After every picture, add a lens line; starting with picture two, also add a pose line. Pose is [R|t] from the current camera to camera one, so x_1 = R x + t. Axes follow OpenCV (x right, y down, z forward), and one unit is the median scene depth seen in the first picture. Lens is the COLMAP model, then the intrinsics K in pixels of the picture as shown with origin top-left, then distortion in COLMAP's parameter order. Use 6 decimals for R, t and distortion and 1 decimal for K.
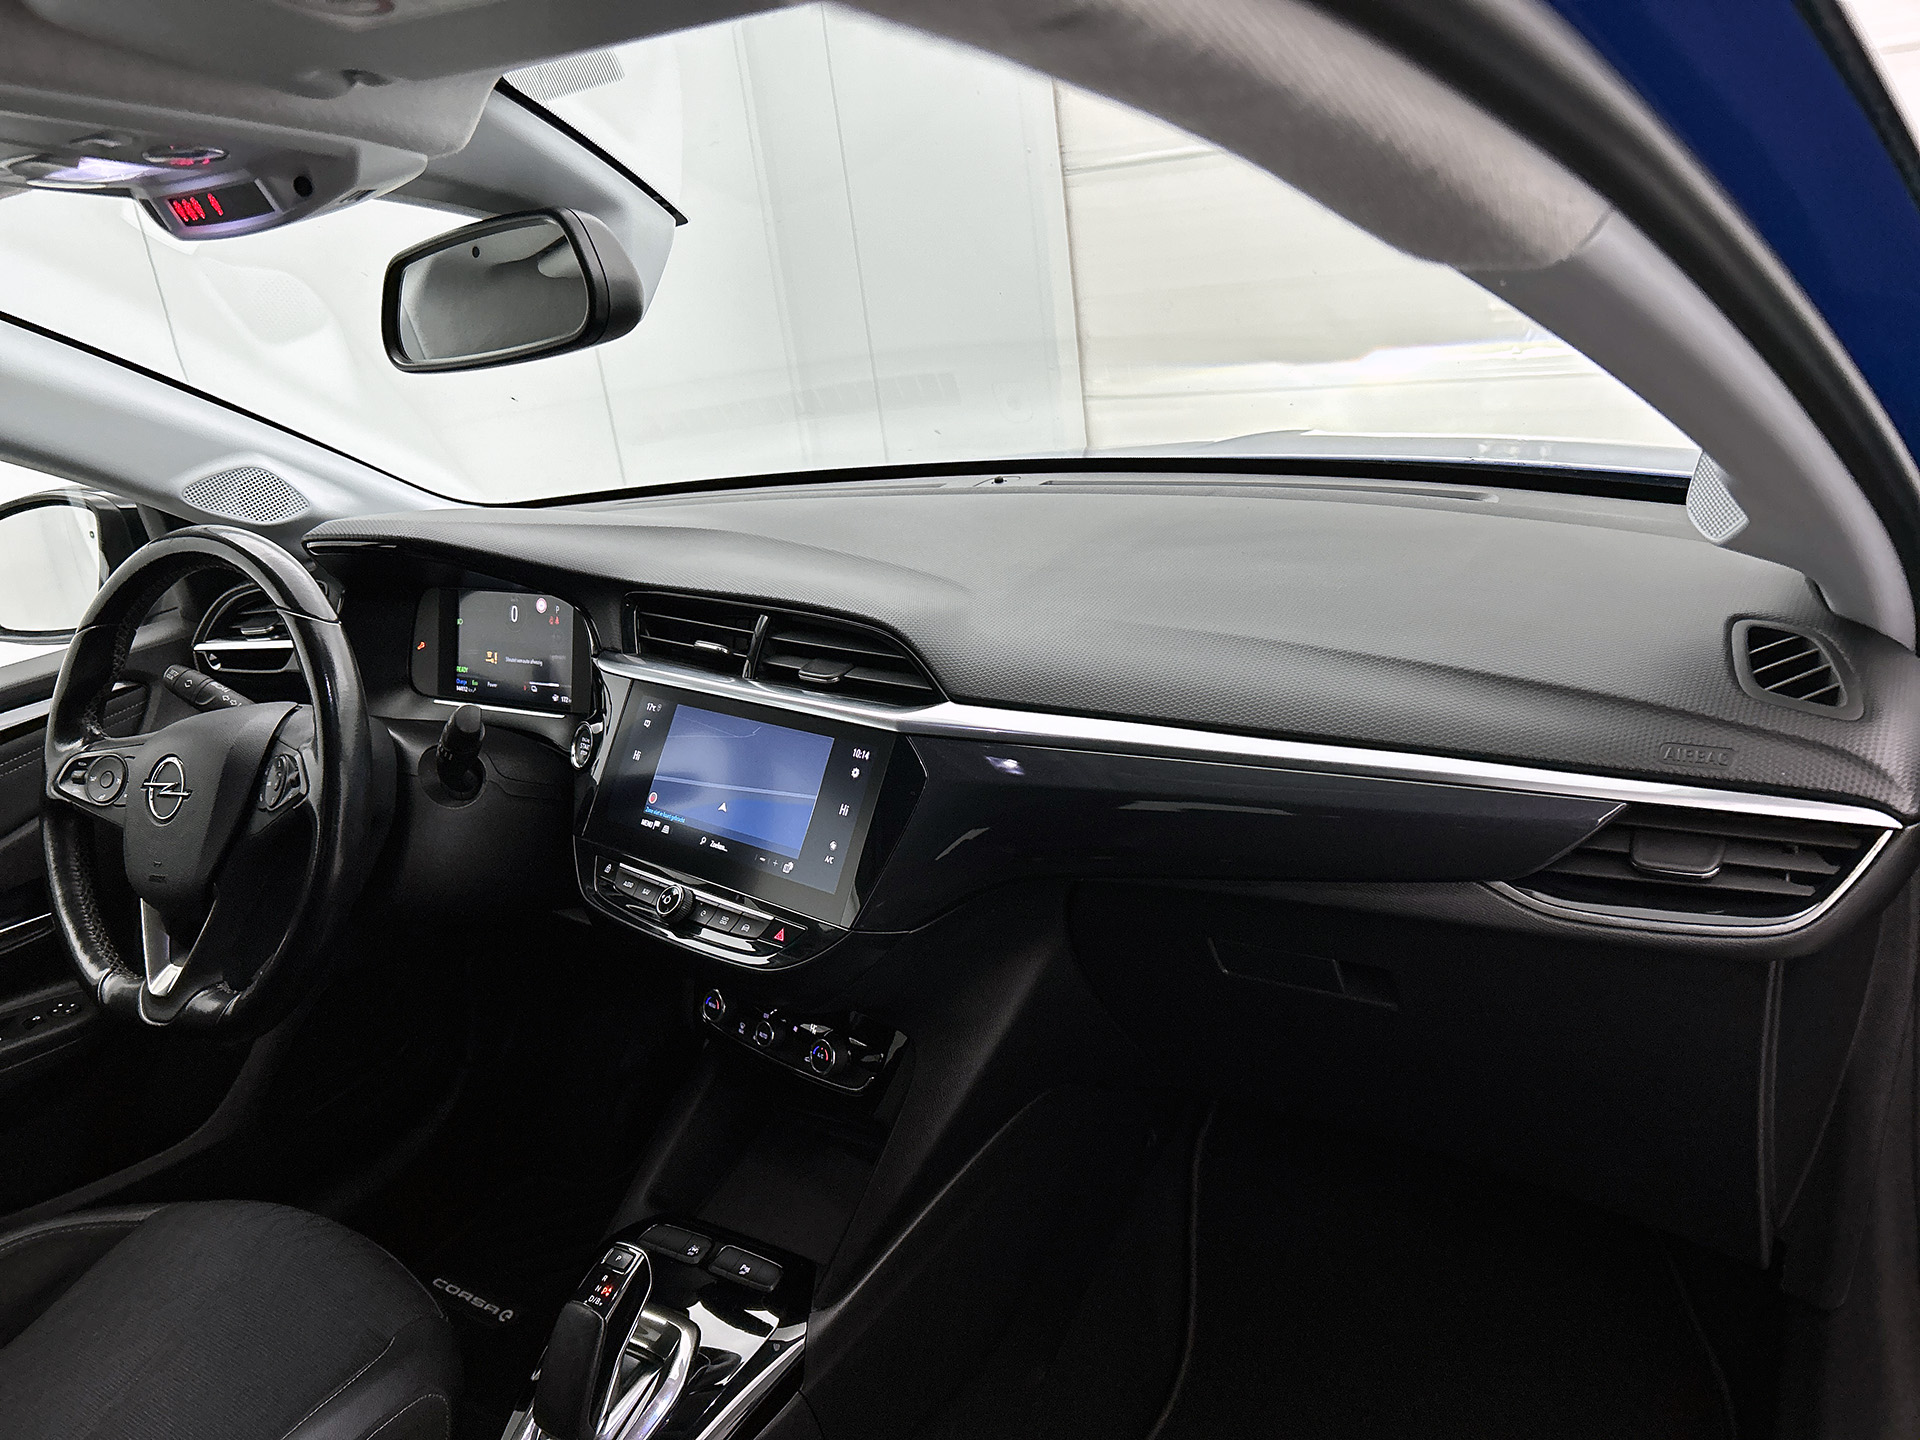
lens RADIAL K [[1419.9, 0, 953.3], [0, 1419.9, 705.3], [0, 0, 1]] dist [0.006519, -0.001591]
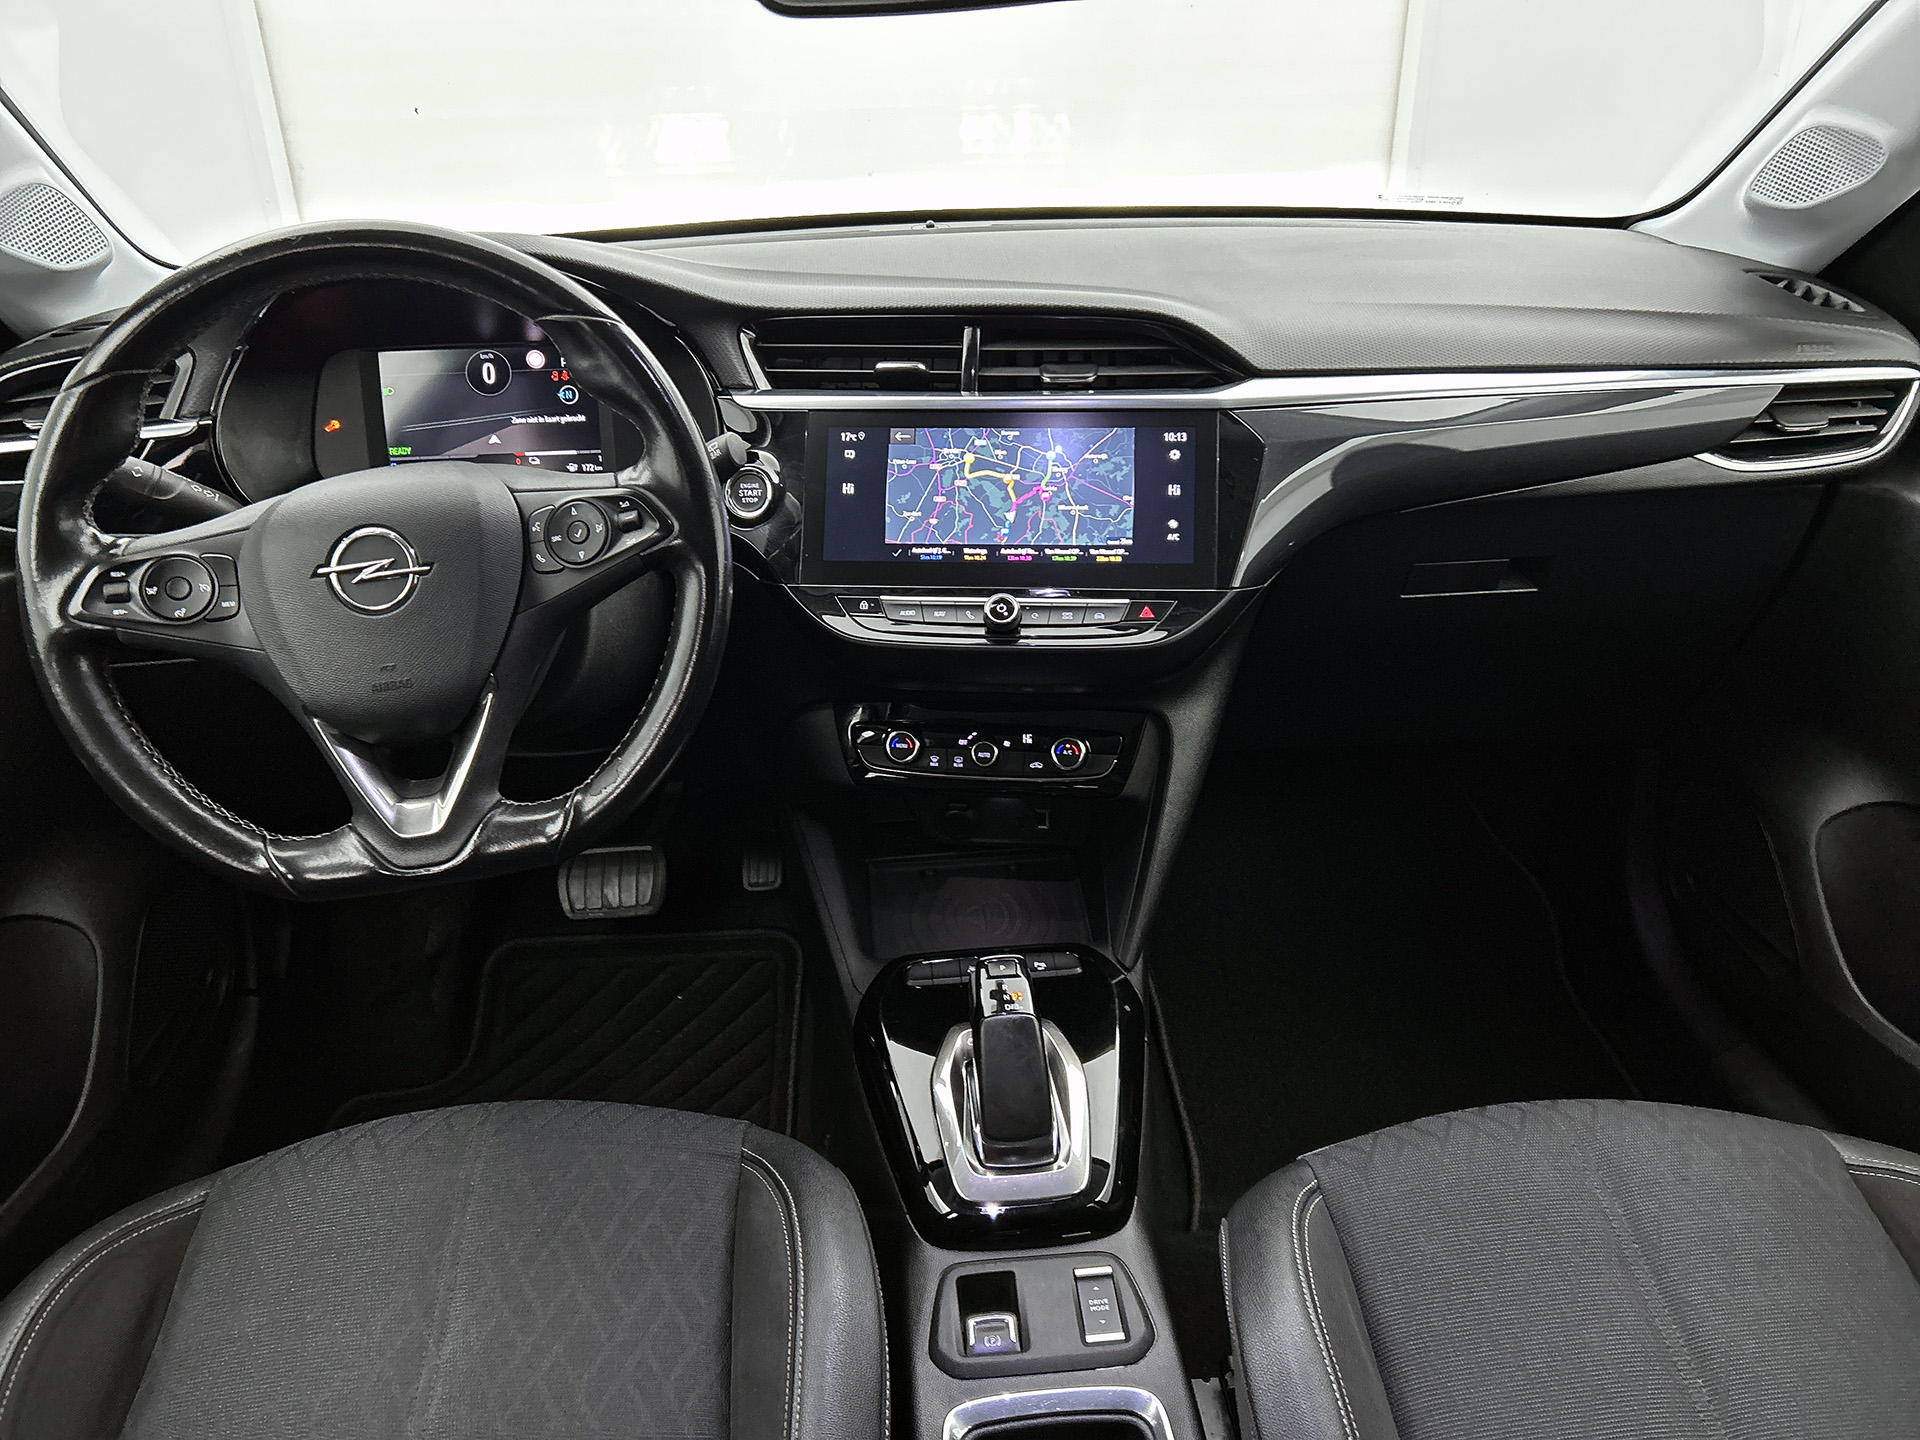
lens RADIAL K [[1441.8, 0, 960.0], [0, 1441.8, 720.0], [0, 0, 1]] dist [0.037968, -0.030645]
pose [[0.793574, -0.171484, 0.583809, -0.803763], [0.122652, 0.984853, 0.122563, 0.084309], [-0.595983, -0.025657, 0.802587, 0.192376]]
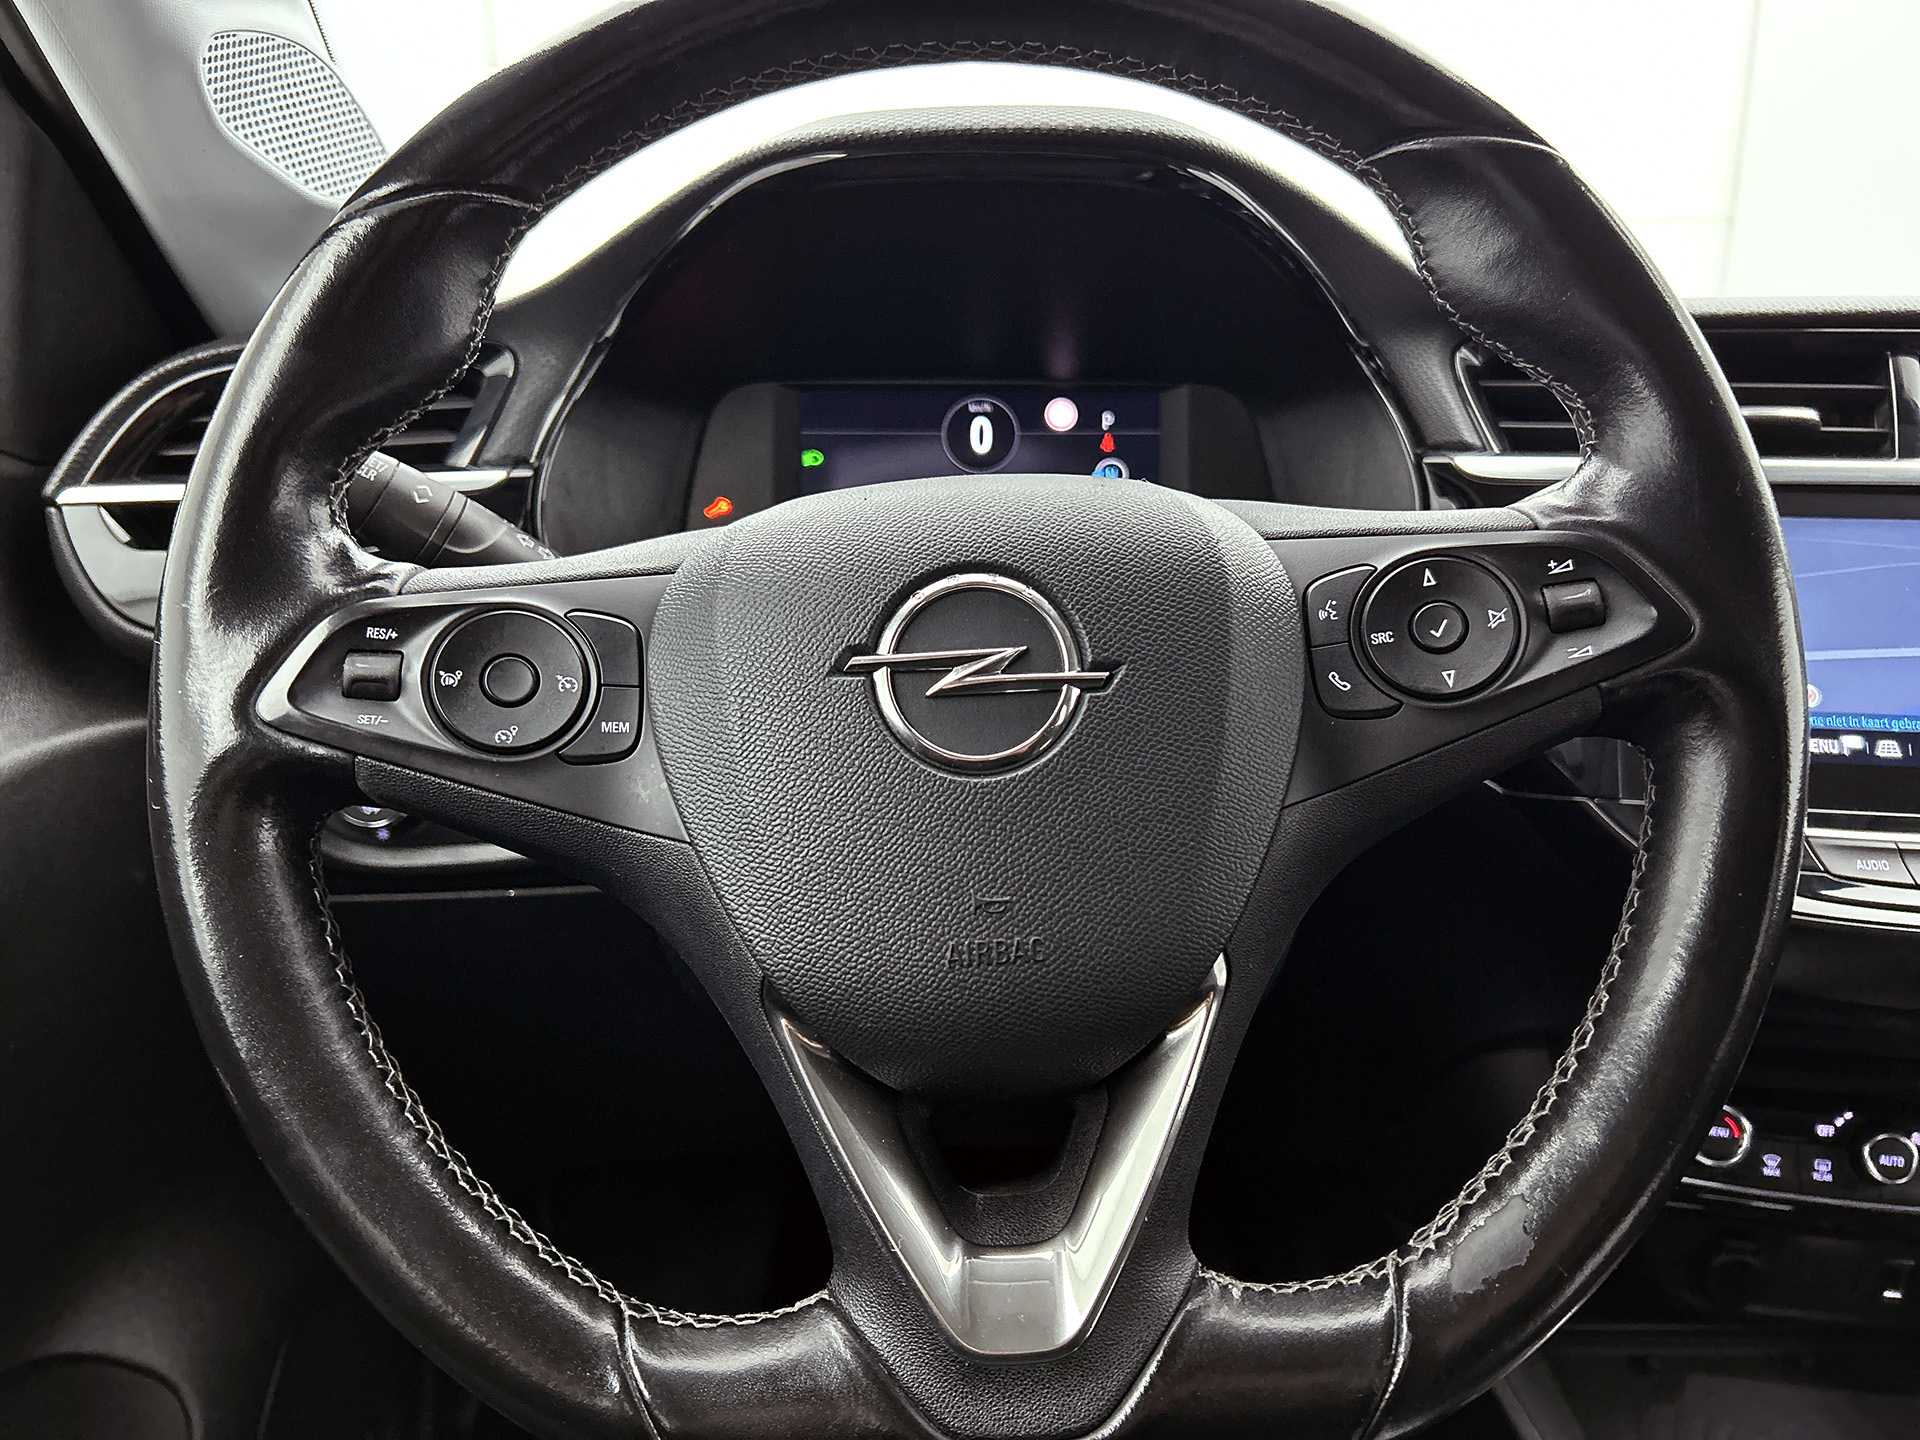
lens RADIAL K [[1385.2, 0, 966.0], [0, 1385.2, 756.7], [0, 0, 1]] dist [0.024942, -0.003160]
pose [[0.836861, -0.000611, 0.547415, -0.752911], [0.038550, 0.997583, -0.057818, 0.099476], [-0.546056, 0.069489, 0.834861, 0.778419]]
